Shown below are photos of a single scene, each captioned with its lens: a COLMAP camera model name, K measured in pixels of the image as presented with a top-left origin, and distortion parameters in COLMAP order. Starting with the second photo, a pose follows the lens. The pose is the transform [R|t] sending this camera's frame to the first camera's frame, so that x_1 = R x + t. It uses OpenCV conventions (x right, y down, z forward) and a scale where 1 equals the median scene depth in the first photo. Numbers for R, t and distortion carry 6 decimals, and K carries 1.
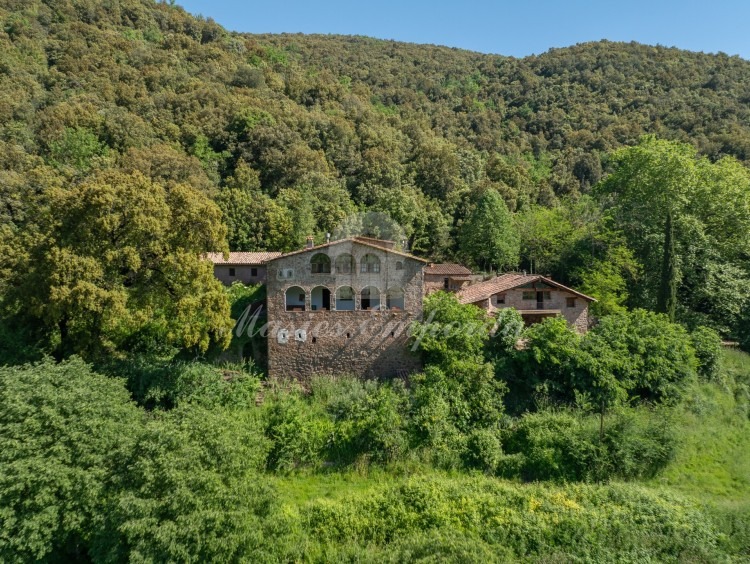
lens RADIAL K [[613.6, 0, 375.0], [0, 613.6, 282.0], [0, 0, 1]] dist [-0.037435, 0.005041]
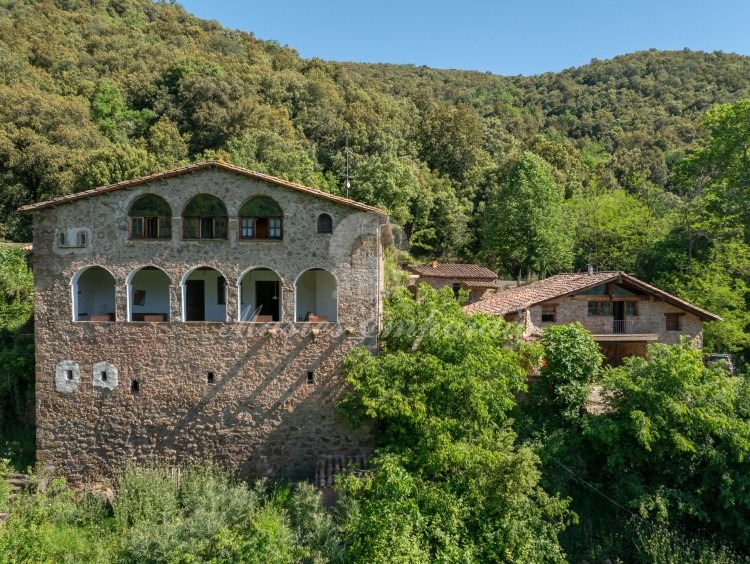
lens RADIAL K [[613.6, 0, 375.0], [0, 613.6, 282.0], [0, 0, 1]] dist [-0.037435, 0.005041]
pose [[0.998289, 0.005840, -0.058186, 0.064396], [-0.009312, 0.998180, -0.059579, 0.026839], [0.057732, 0.060019, 0.996526, 0.348765]]
